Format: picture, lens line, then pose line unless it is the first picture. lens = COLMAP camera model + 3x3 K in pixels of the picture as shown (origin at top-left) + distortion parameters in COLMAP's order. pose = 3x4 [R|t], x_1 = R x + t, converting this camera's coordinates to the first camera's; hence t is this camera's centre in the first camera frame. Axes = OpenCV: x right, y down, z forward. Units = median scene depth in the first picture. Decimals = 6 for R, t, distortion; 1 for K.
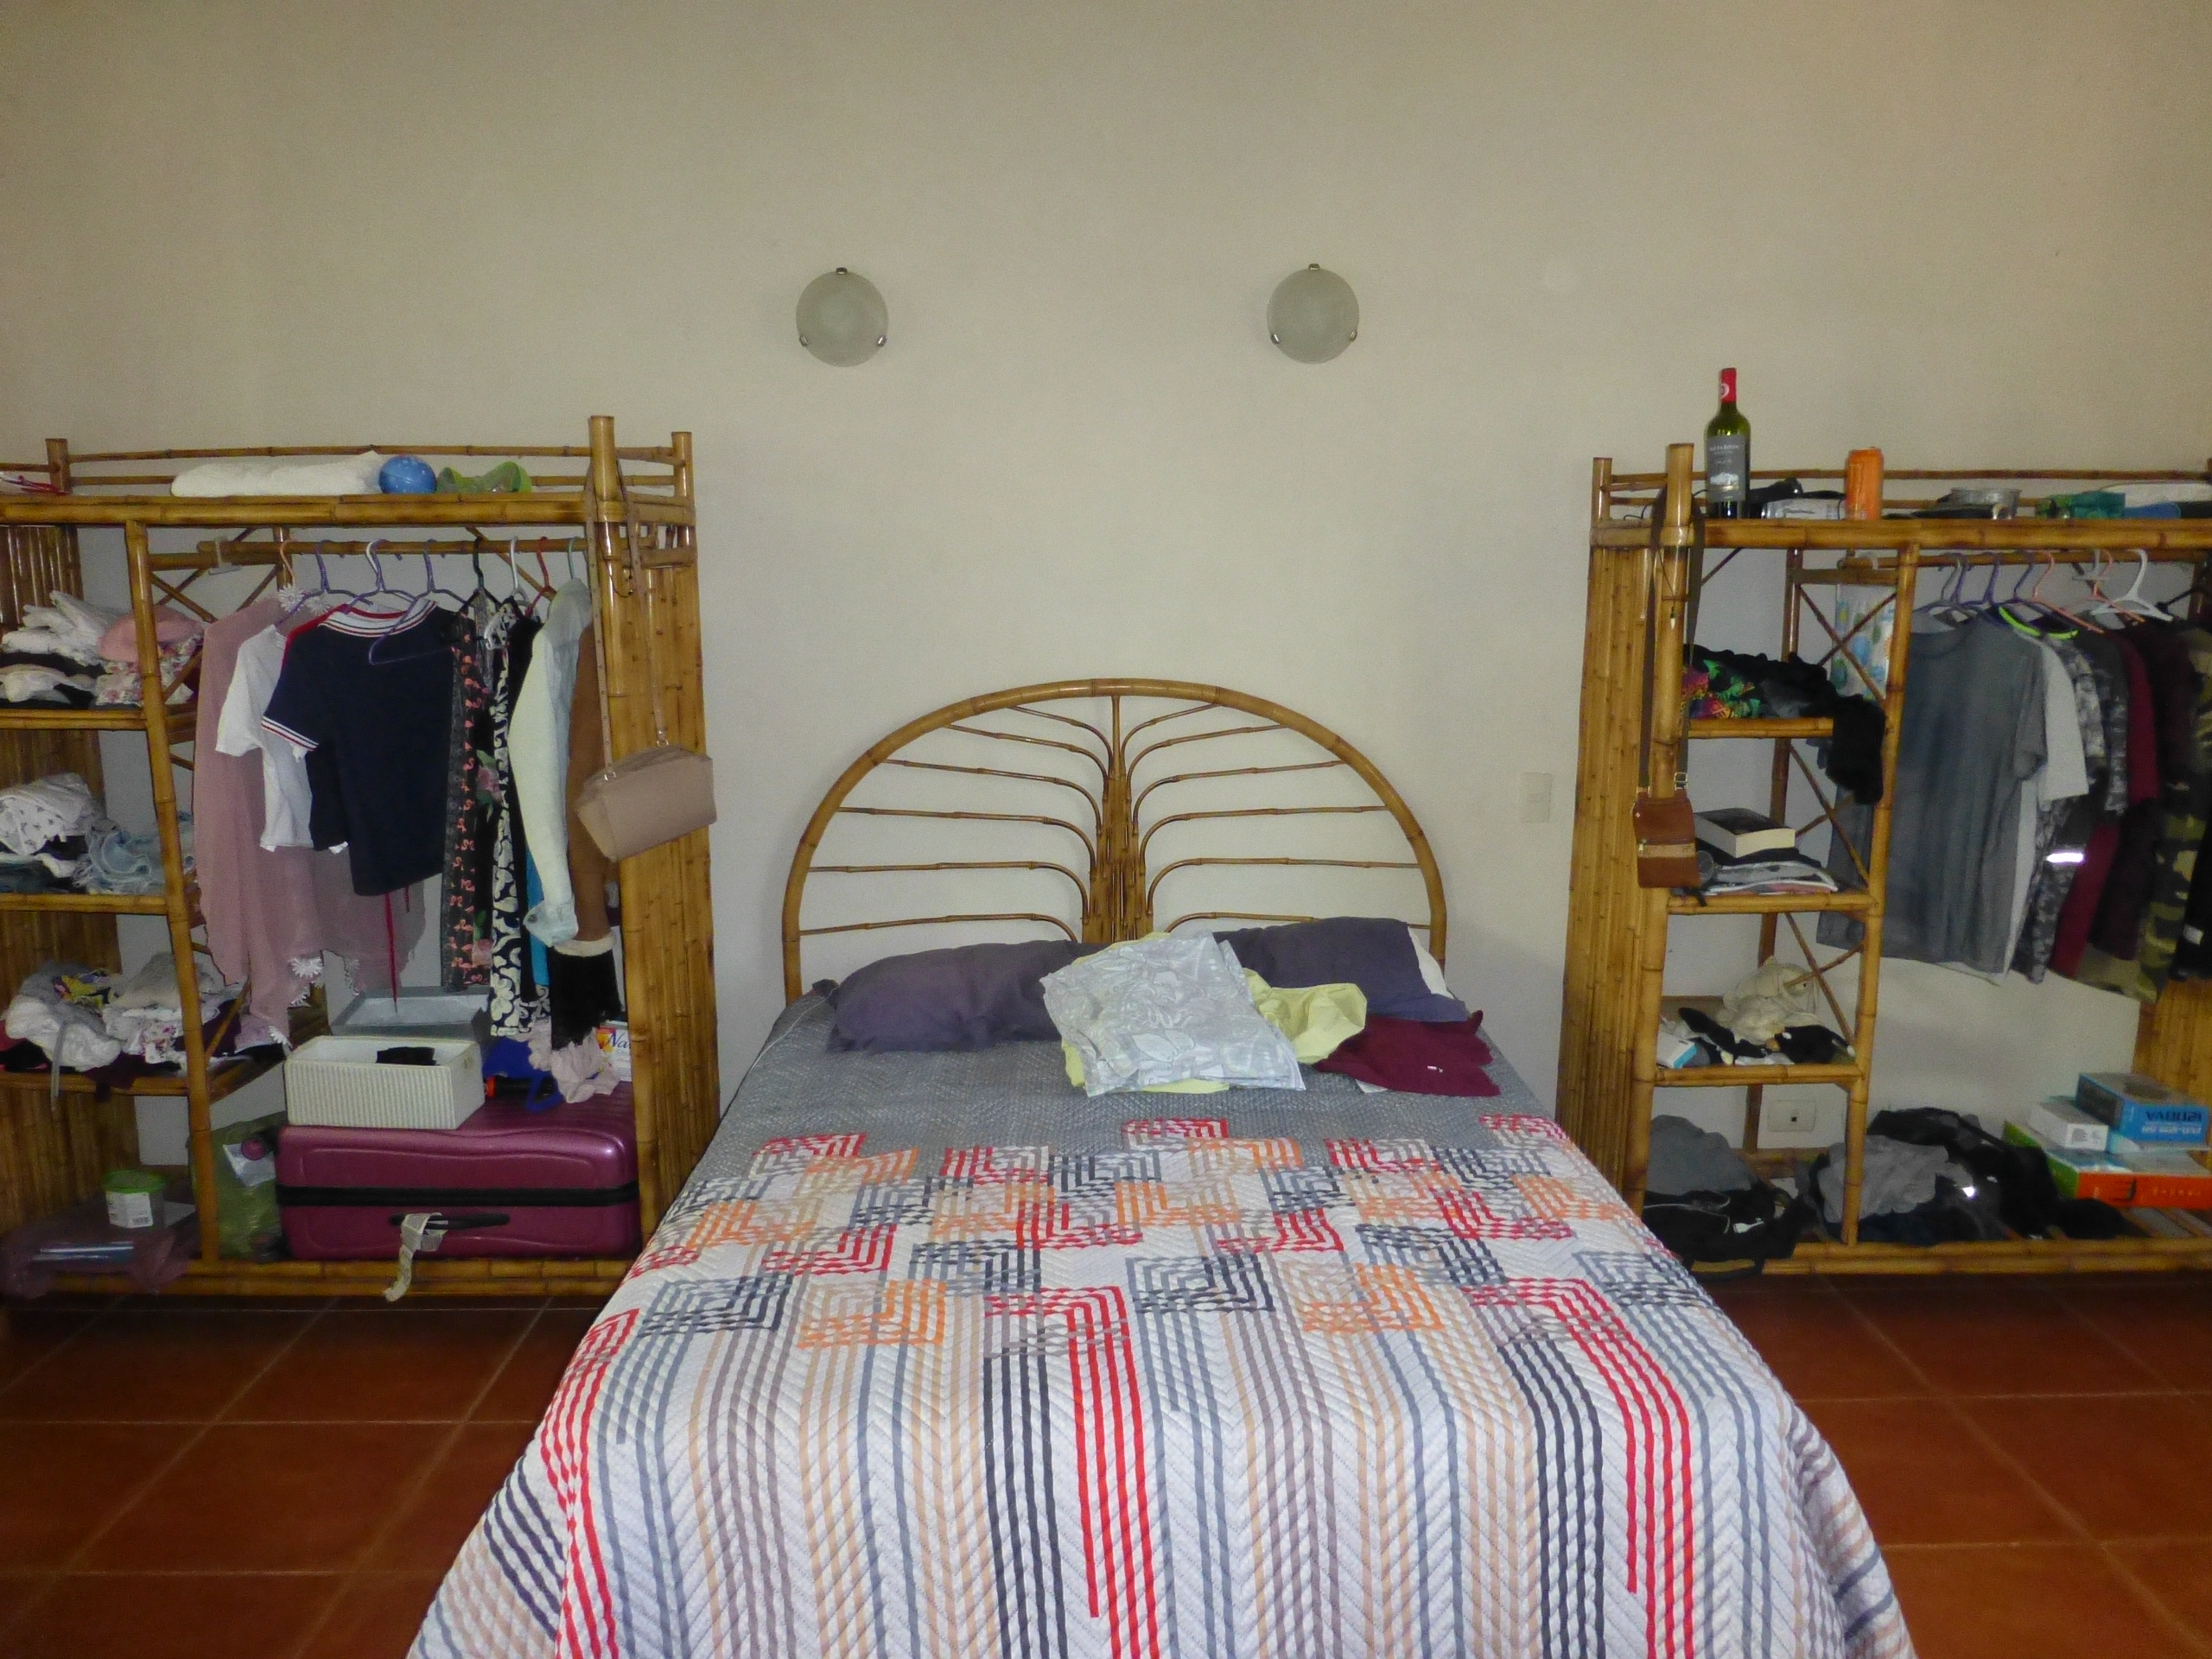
lens RADIAL K [[1626.1, 0, 1108.4], [0, 1626.1, 836.0], [0, 0, 1]] dist [-0.038675, 0.013005]
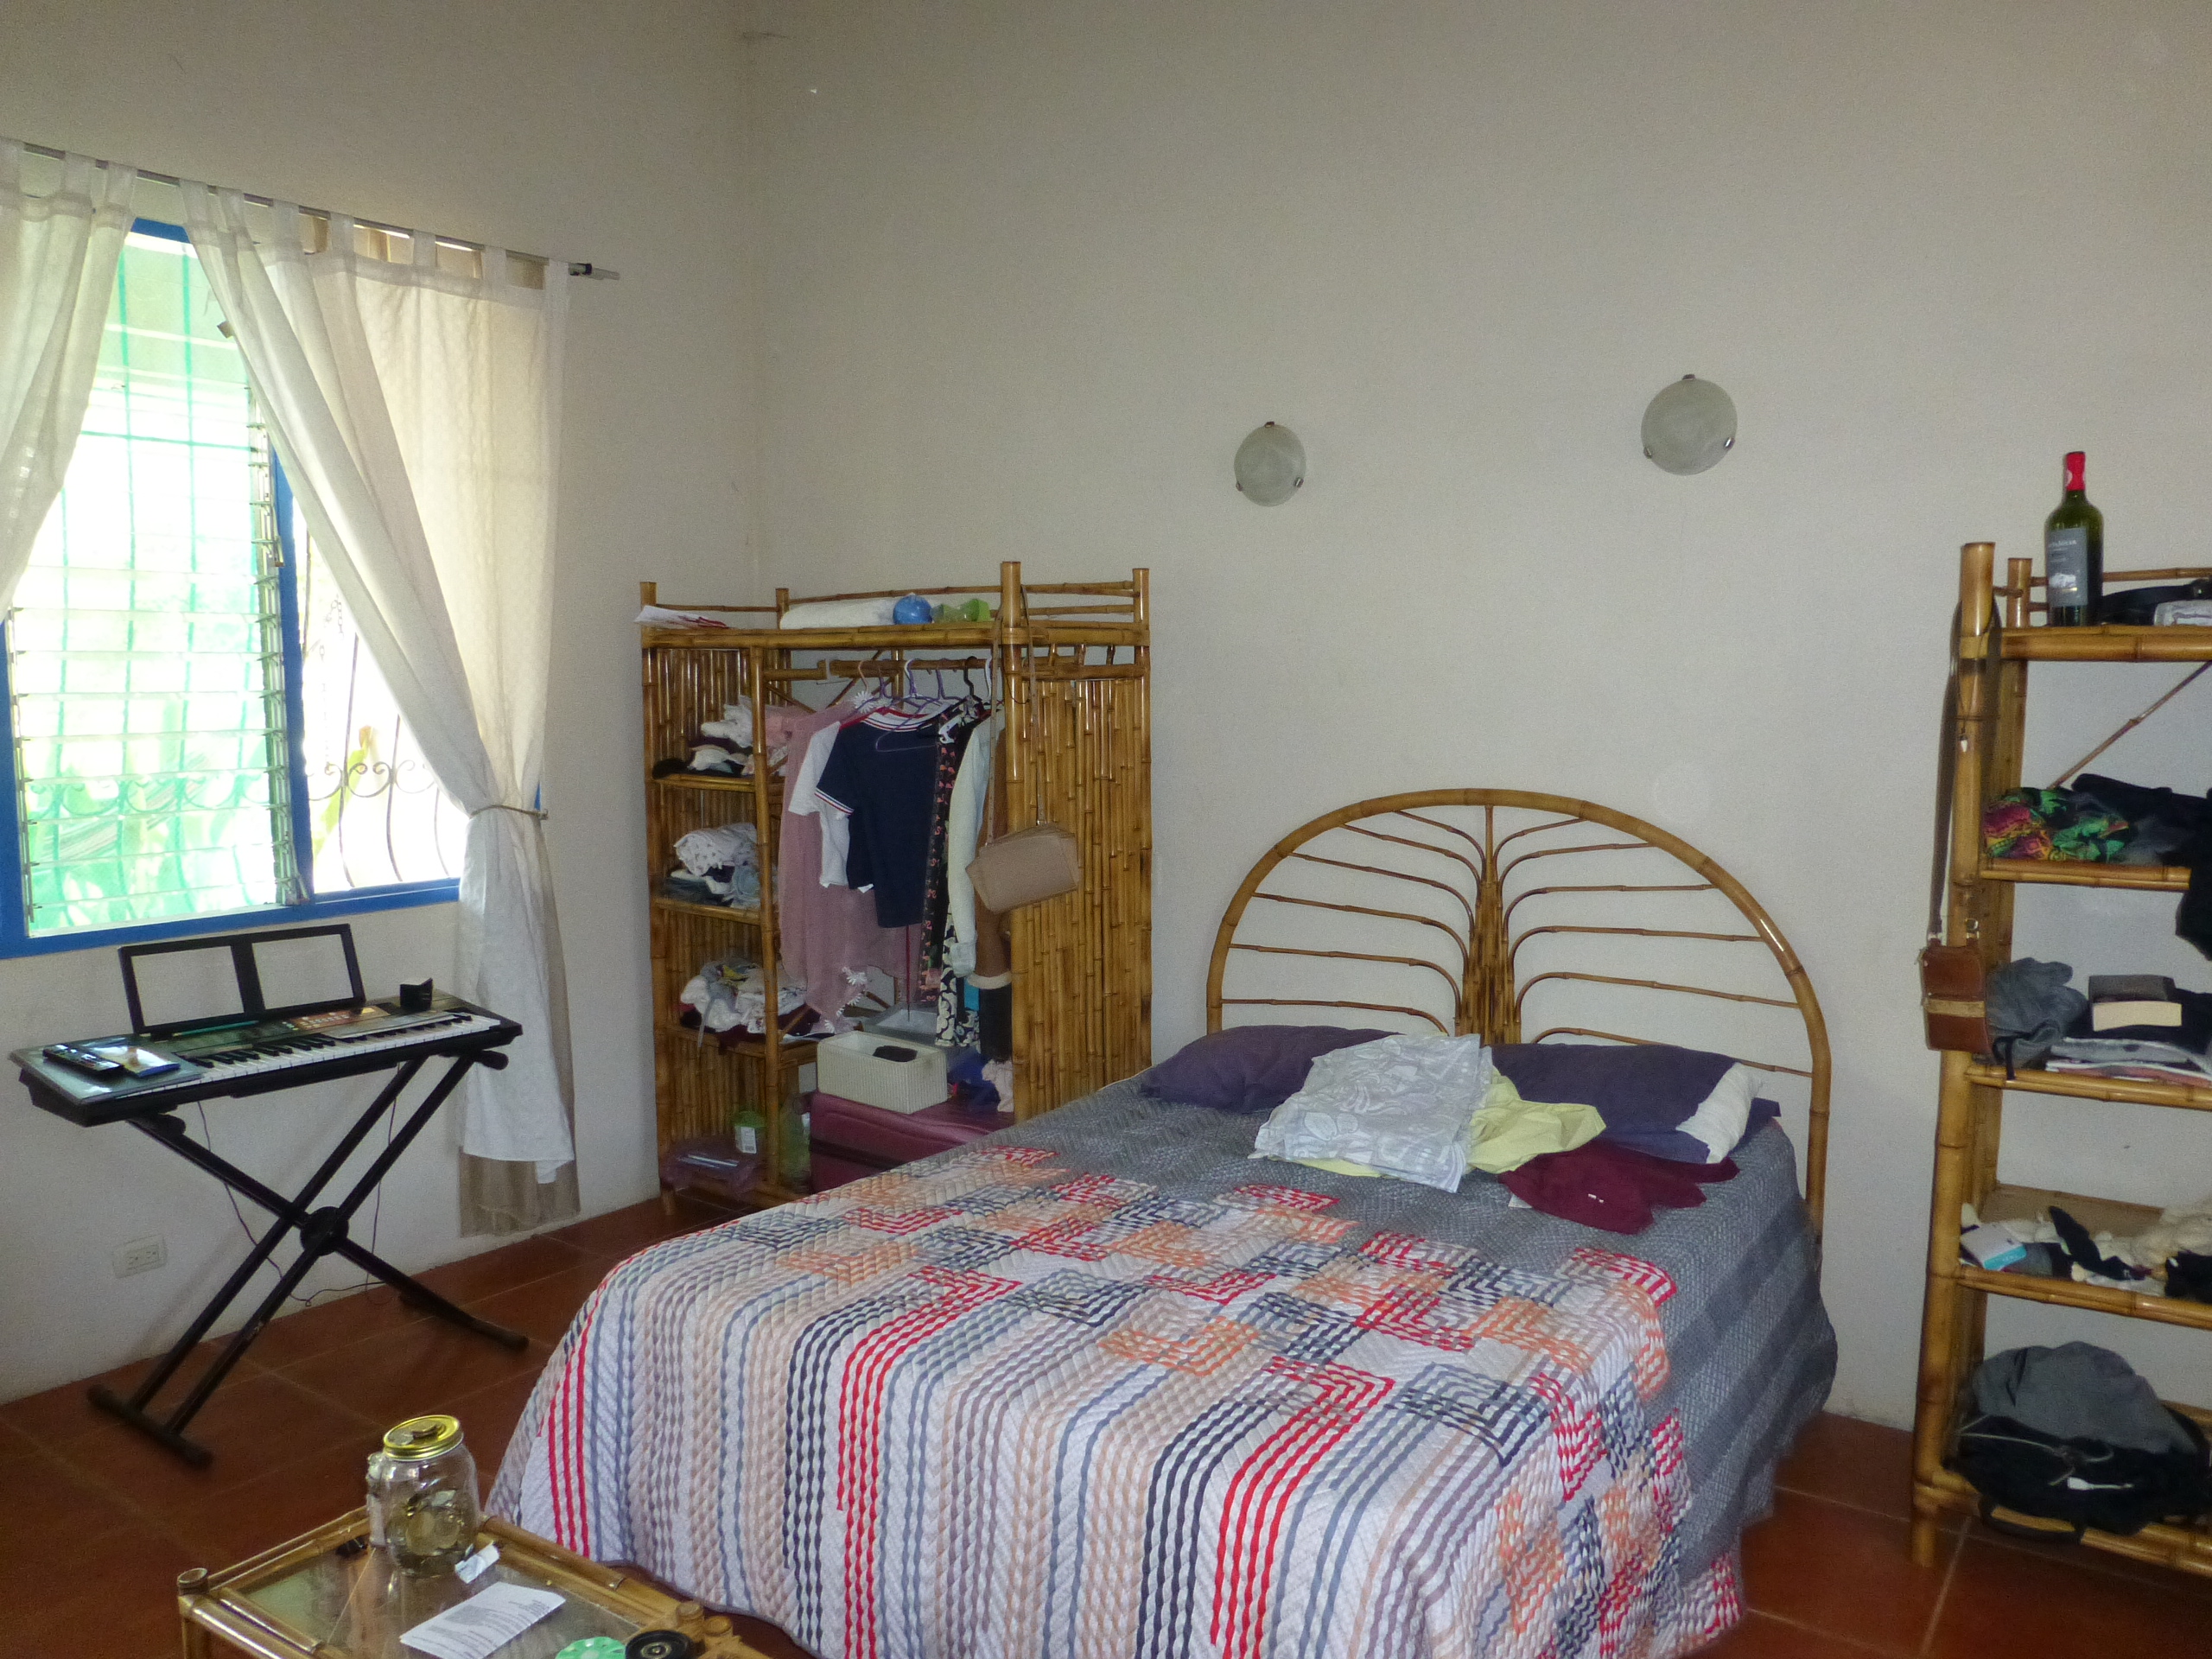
lens RADIAL K [[1626.1, 0, 1108.4], [0, 1626.1, 836.0], [0, 0, 1]] dist [-0.038675, 0.013005]
pose [[0.806088, 0.056916, -0.589052, 0.469357], [-0.097408, 0.994549, -0.037201, -0.005670], [0.583724, 0.087365, 0.807238, 0.033255]]
